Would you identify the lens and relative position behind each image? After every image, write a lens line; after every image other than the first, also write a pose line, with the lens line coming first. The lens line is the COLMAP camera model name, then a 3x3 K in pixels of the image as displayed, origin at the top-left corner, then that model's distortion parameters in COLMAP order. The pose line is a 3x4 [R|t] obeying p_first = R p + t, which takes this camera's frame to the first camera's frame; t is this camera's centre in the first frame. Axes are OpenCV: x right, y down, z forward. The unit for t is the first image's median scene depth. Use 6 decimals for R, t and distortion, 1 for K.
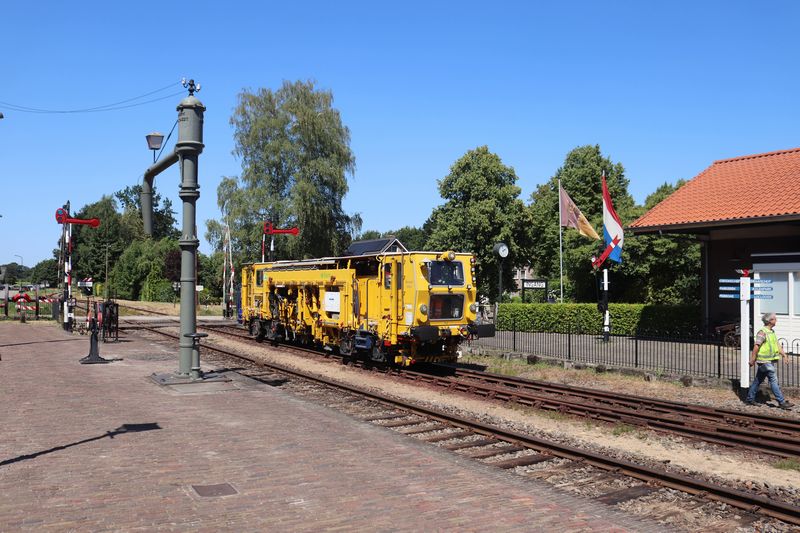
lens RADIAL K [[700.2, 0, 400.0], [0, 700.2, 266.5], [0, 0, 1]] dist [-0.095007, 0.062303]
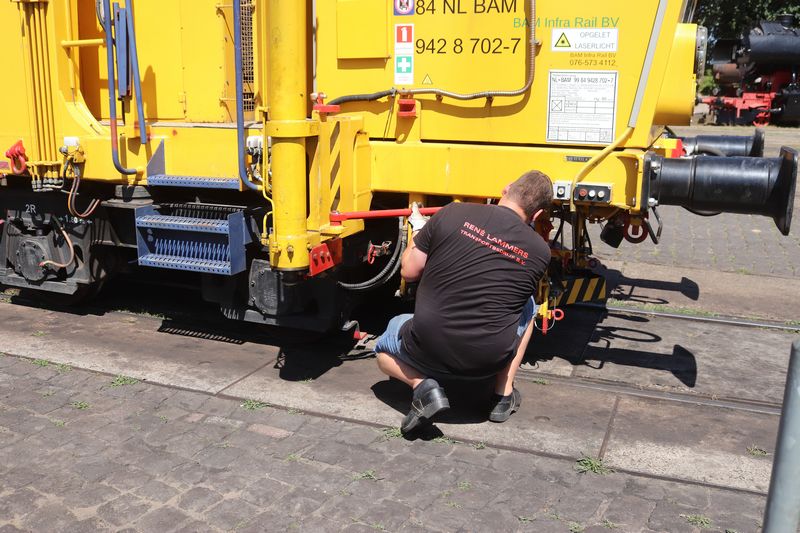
lens RADIAL K [[785.1, 0, 396.4], [0, 785.1, 249.4], [0, 0, 1]] dist [-0.025281, -0.017359]
pose [[0.818407, -0.069640, 0.570403, -0.124609], [-0.038975, 0.983617, 0.176009, 0.066665], [-0.573315, -0.166279, 0.802285, 0.749328]]
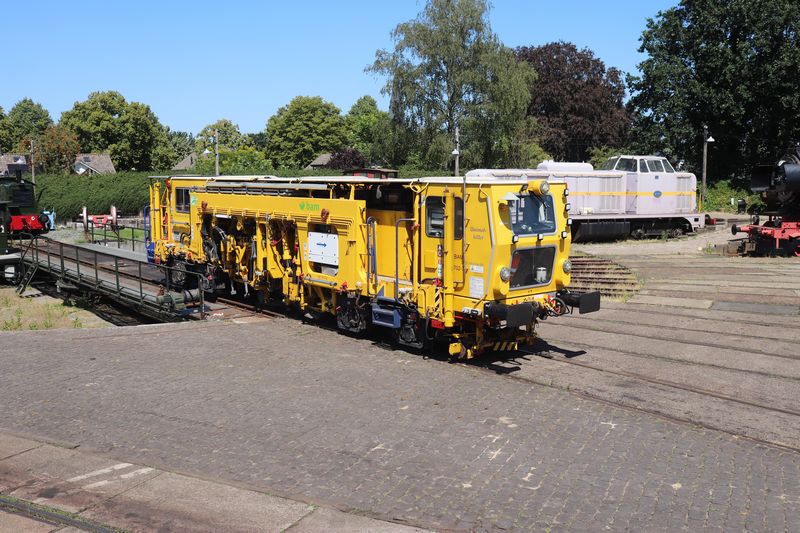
lens RADIAL K [[785.1, 0, 396.4], [0, 785.1, 249.4], [0, 0, 1]] dist [-0.025281, -0.017359]
pose [[0.989408, -0.018848, 0.143932, -0.139103], [0.000704, 0.992145, 0.125088, -0.041750], [-0.145159, -0.123662, 0.981650, 0.281050]]
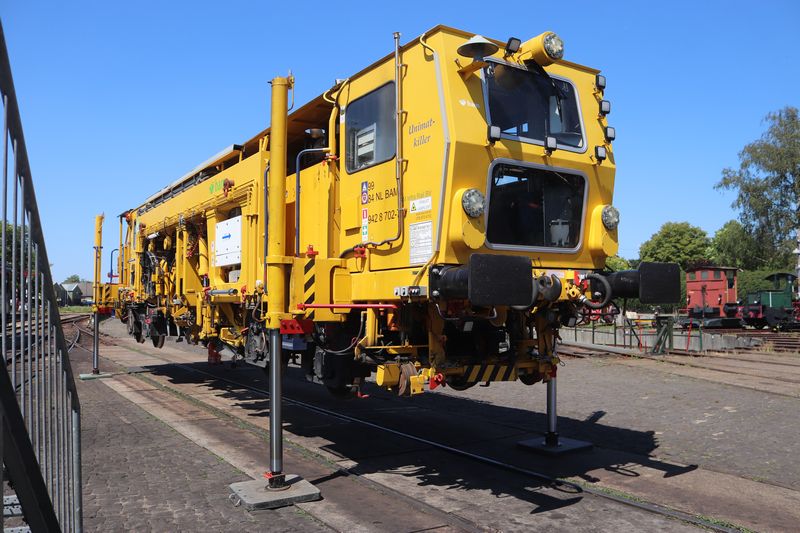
lens RADIAL K [[632.3, 0, 400.0], [0, 632.3, 266.5], [0, 0, 1]] dist [-0.001942, 0.001074]
pose [[0.999267, -0.005152, 0.037946, -0.006639], [0.006402, 0.999438, -0.032907, 0.081556], [-0.037755, 0.033126, 0.998738, 0.628827]]
